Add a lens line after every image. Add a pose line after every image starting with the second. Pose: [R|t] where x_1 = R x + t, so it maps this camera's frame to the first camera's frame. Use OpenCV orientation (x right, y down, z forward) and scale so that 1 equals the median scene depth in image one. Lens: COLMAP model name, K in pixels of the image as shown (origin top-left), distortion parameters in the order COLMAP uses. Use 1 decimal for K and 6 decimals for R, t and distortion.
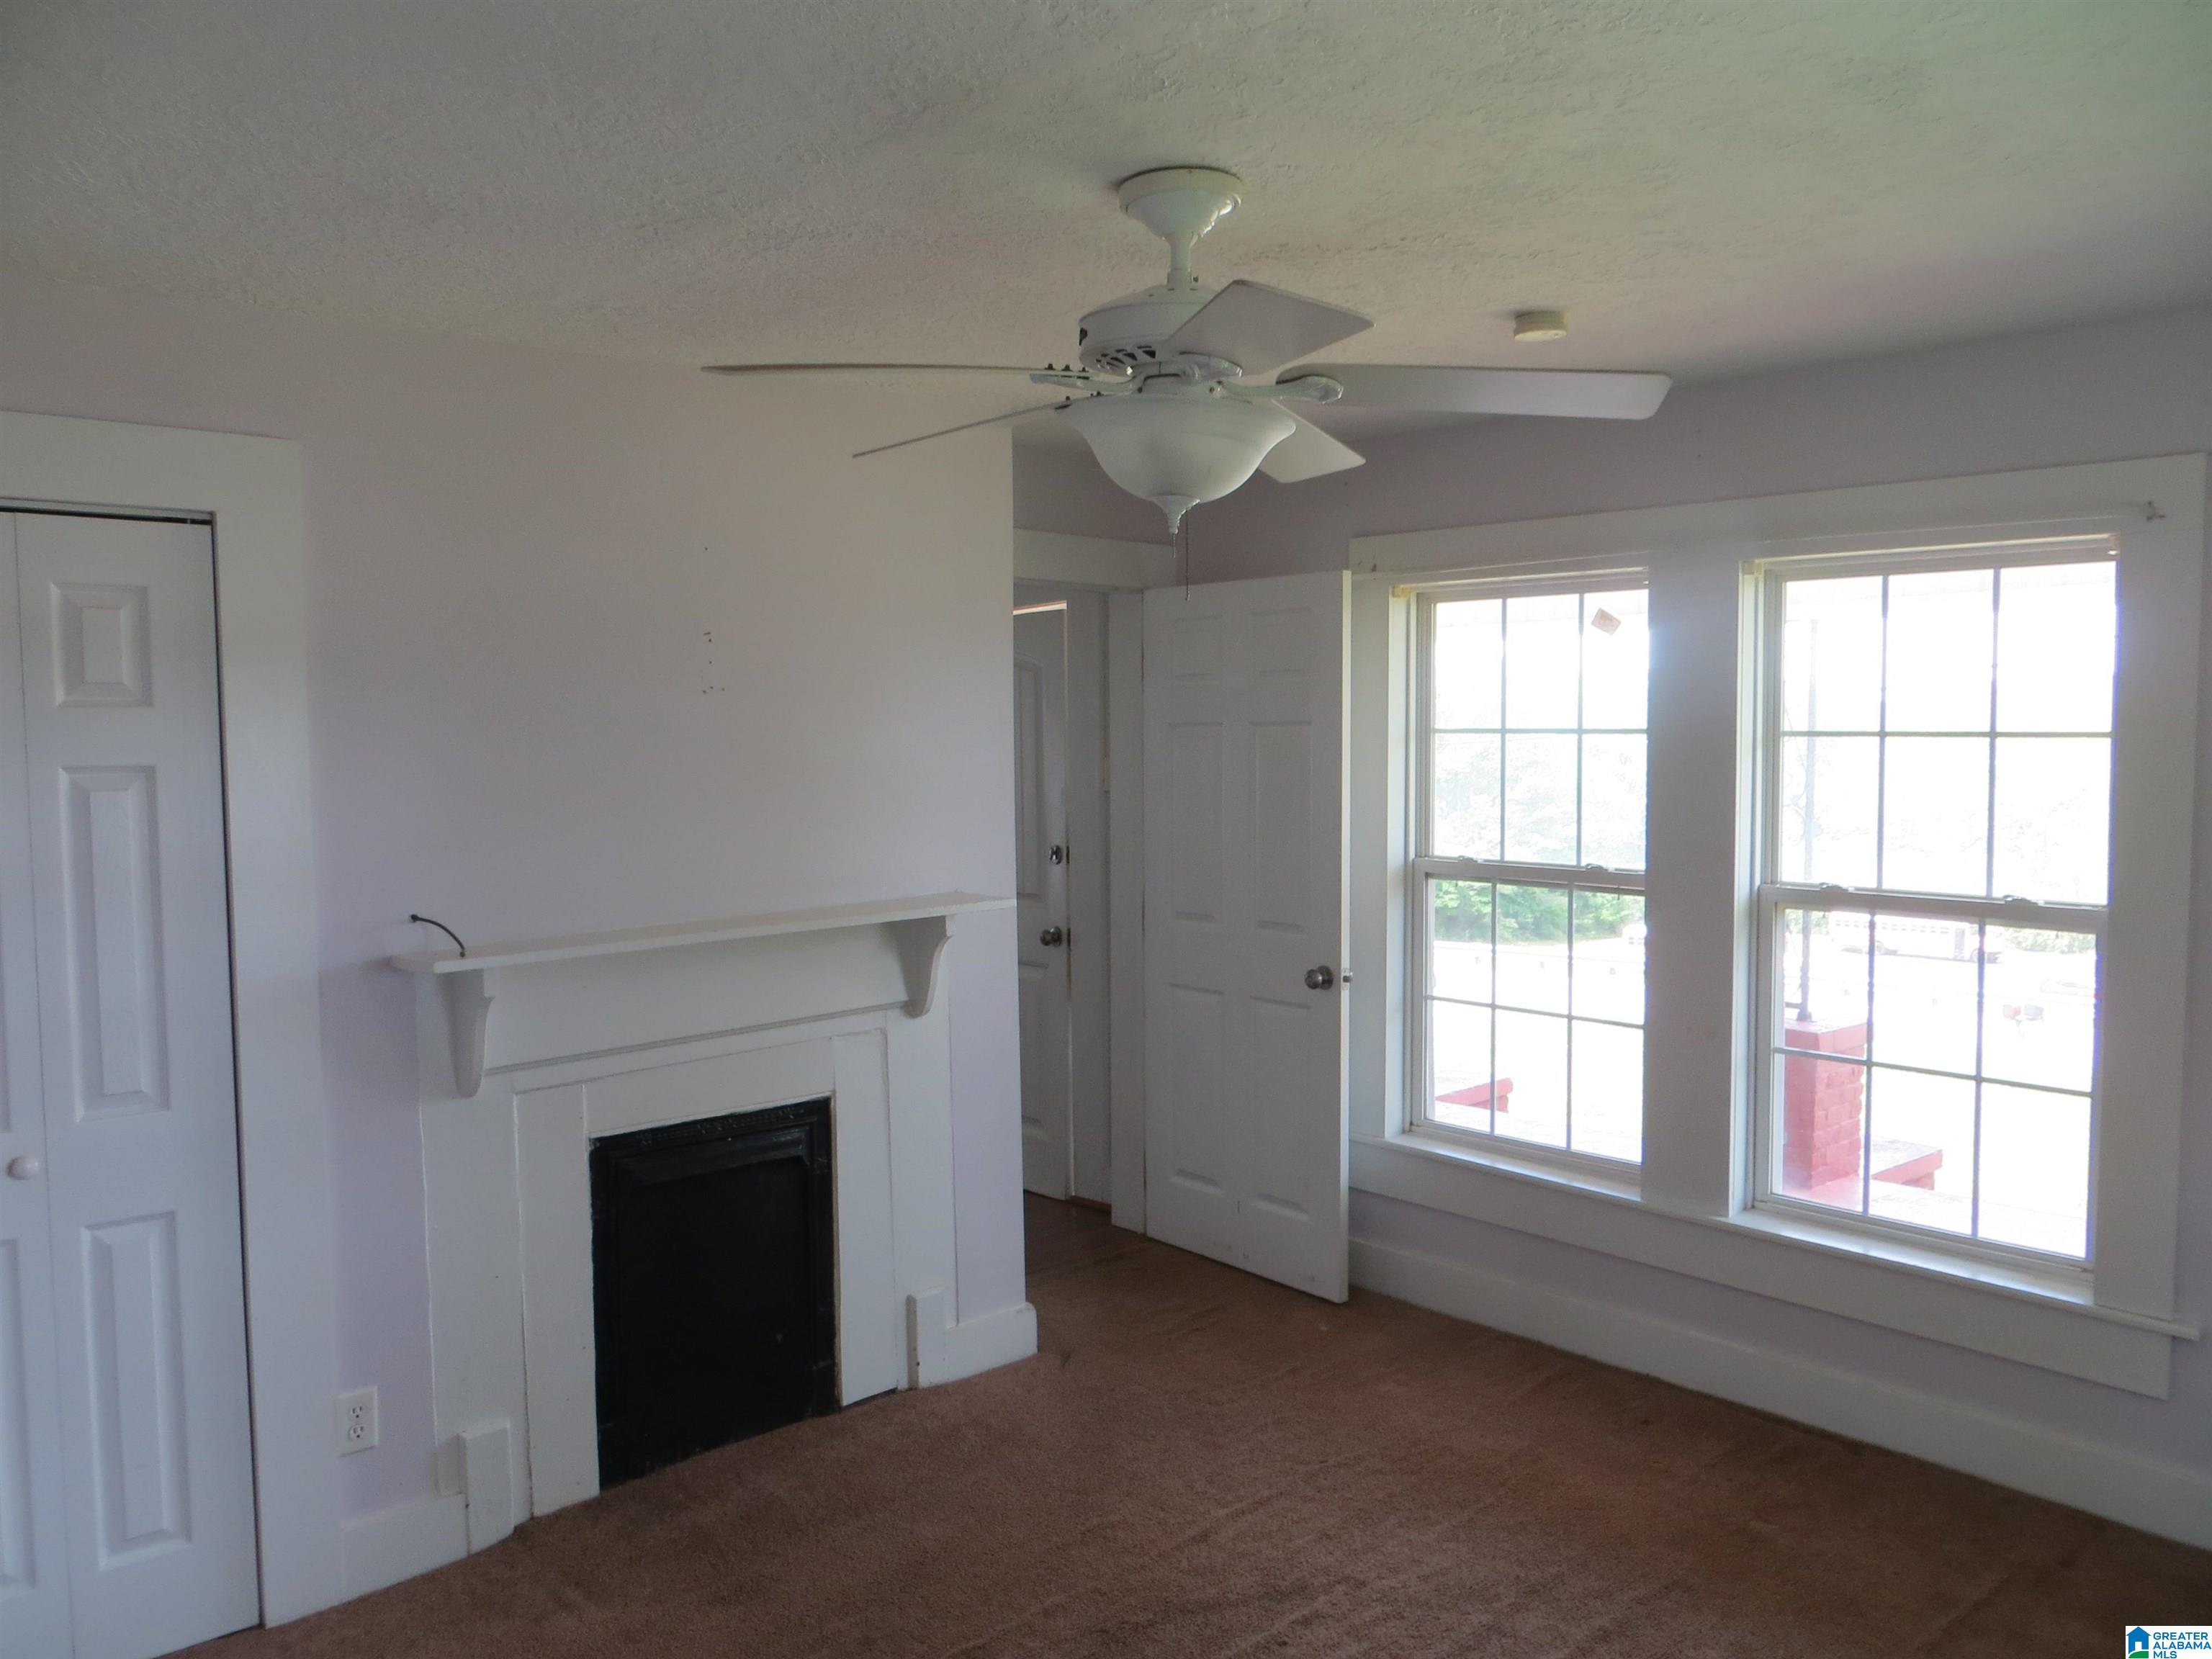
lens RADIAL K [[1694.8, 0, 1092.2], [0, 1694.8, 835.1], [0, 0, 1]] dist [0.029126, -0.002287]
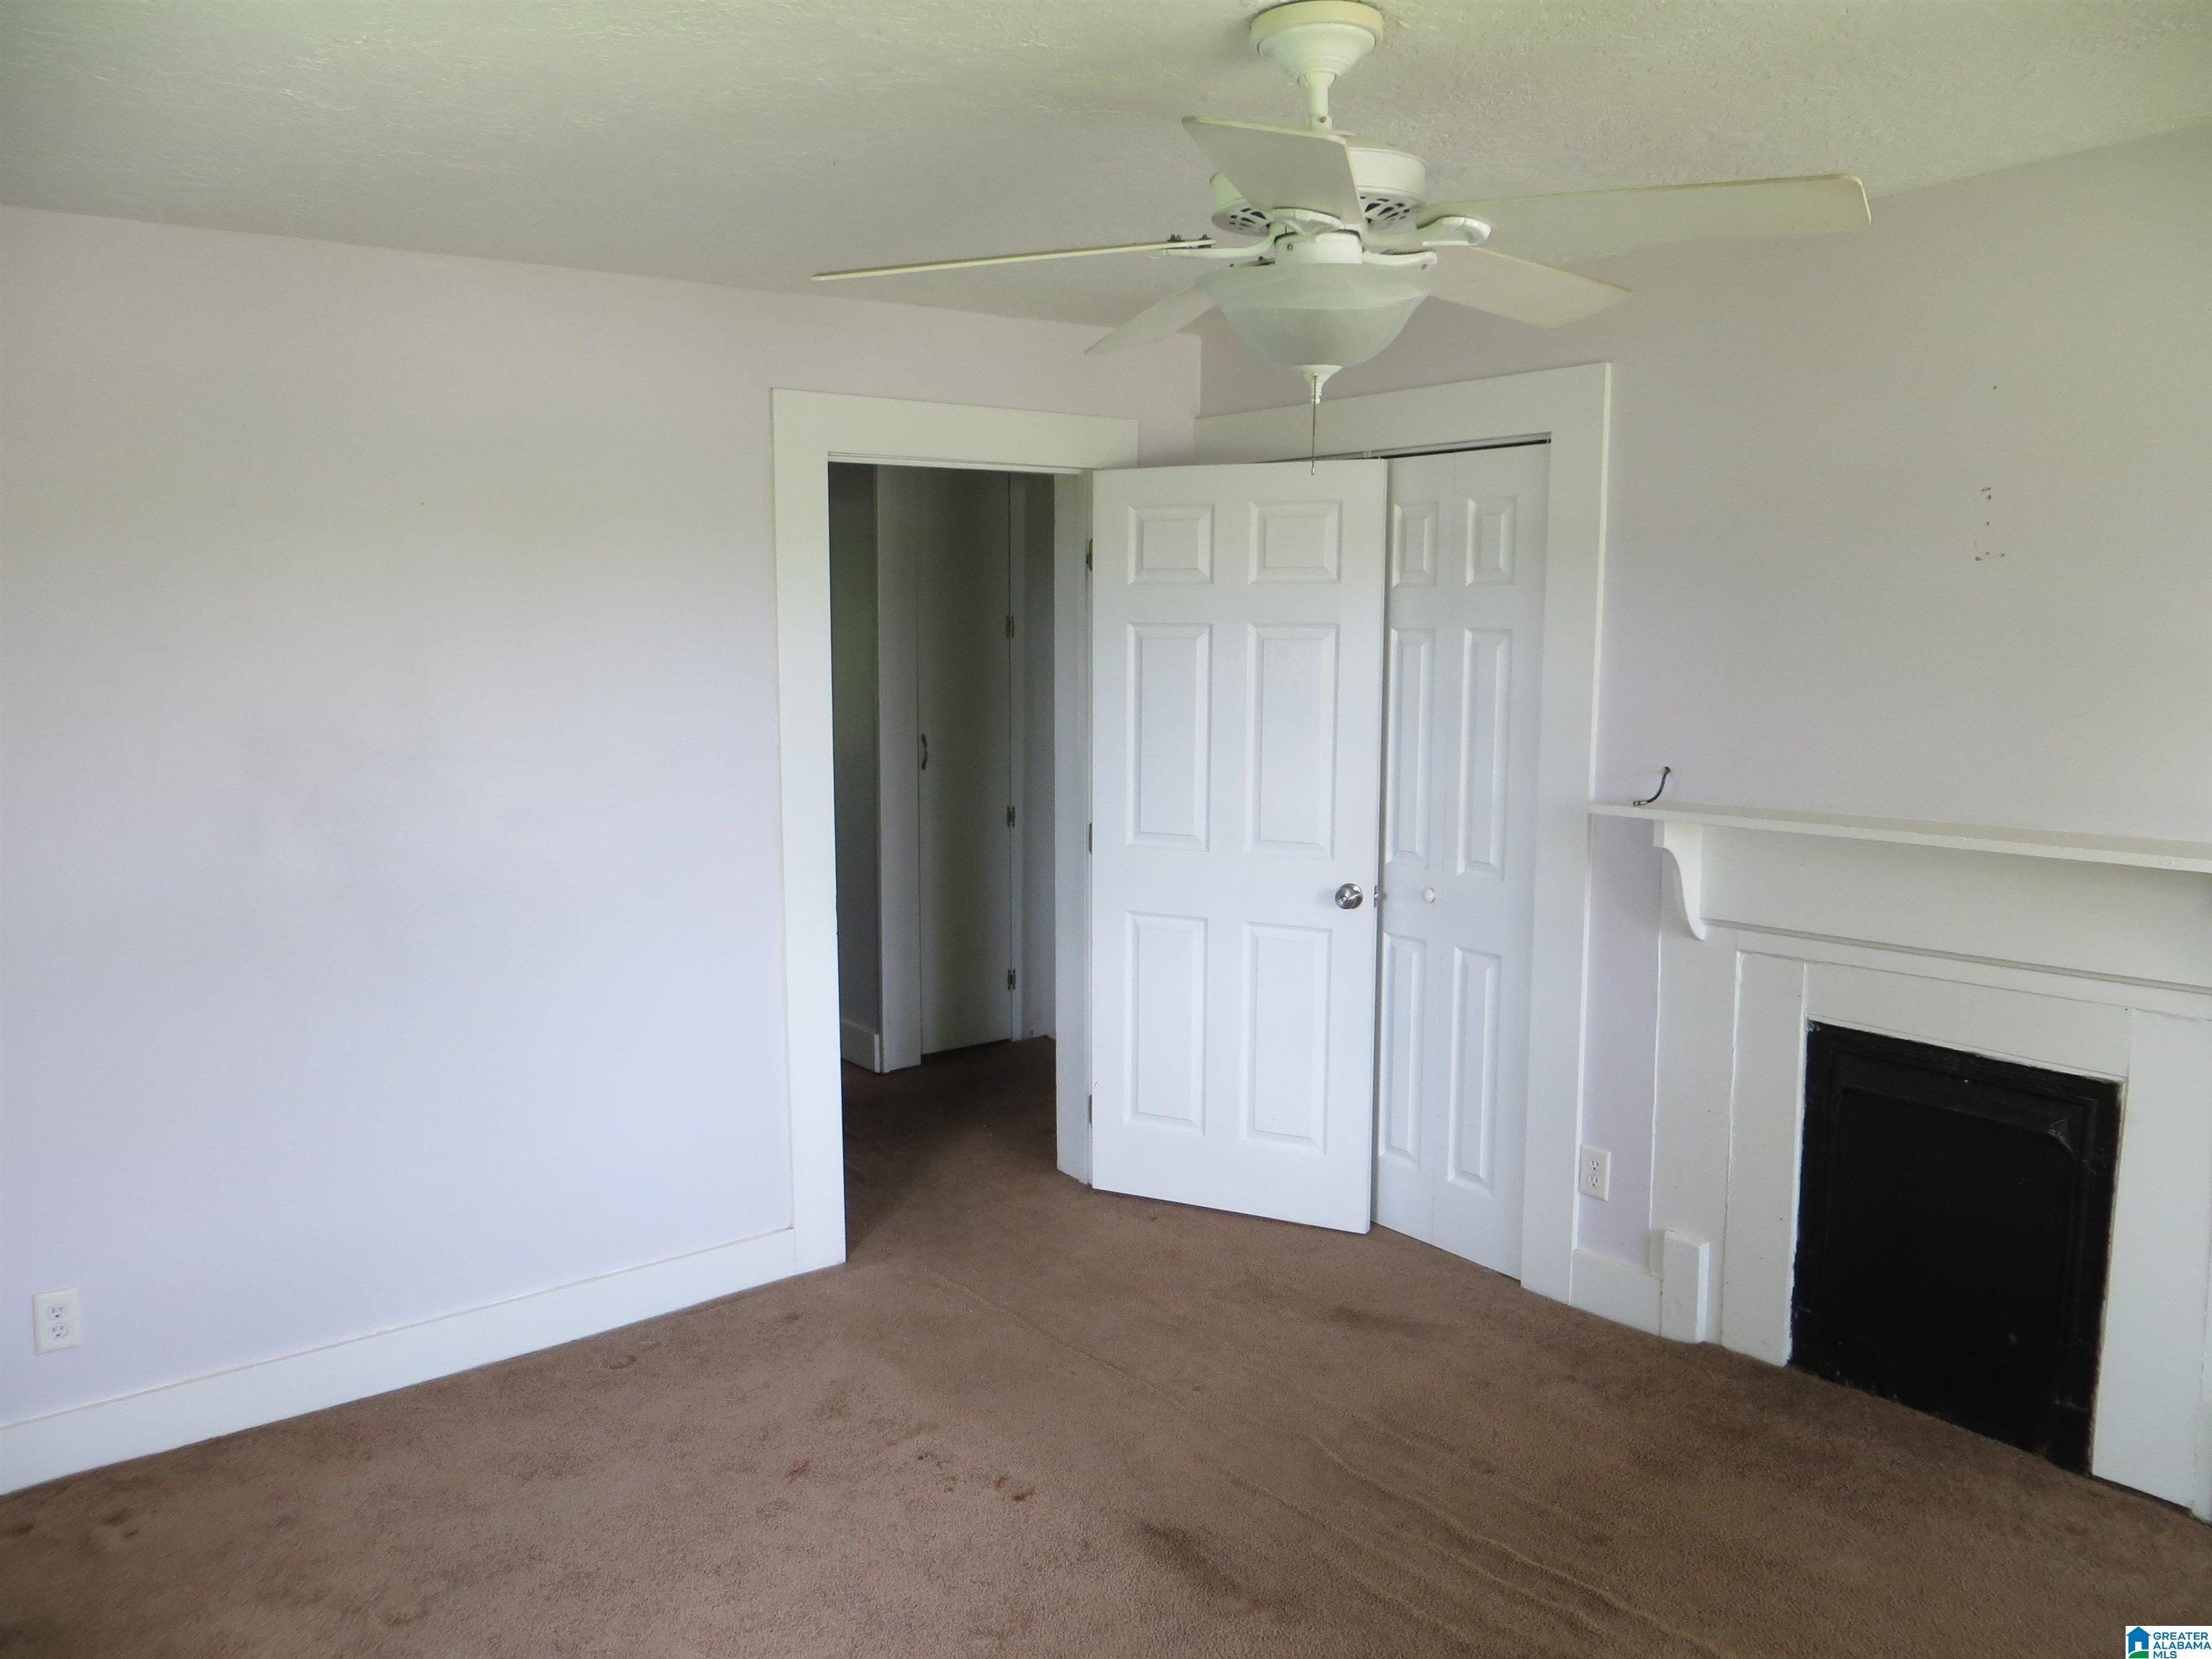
lens RADIAL K [[1612.6, 0, 1102.0], [0, 1612.6, 825.3], [0, 0, 1]] dist [-0.022175, 0.007739]
pose [[-0.049932, 0.133254, -0.989823, 0.589002], [-0.068616, 0.988260, 0.136505, -0.030038], [0.996393, 0.074733, -0.040202, 0.576972]]
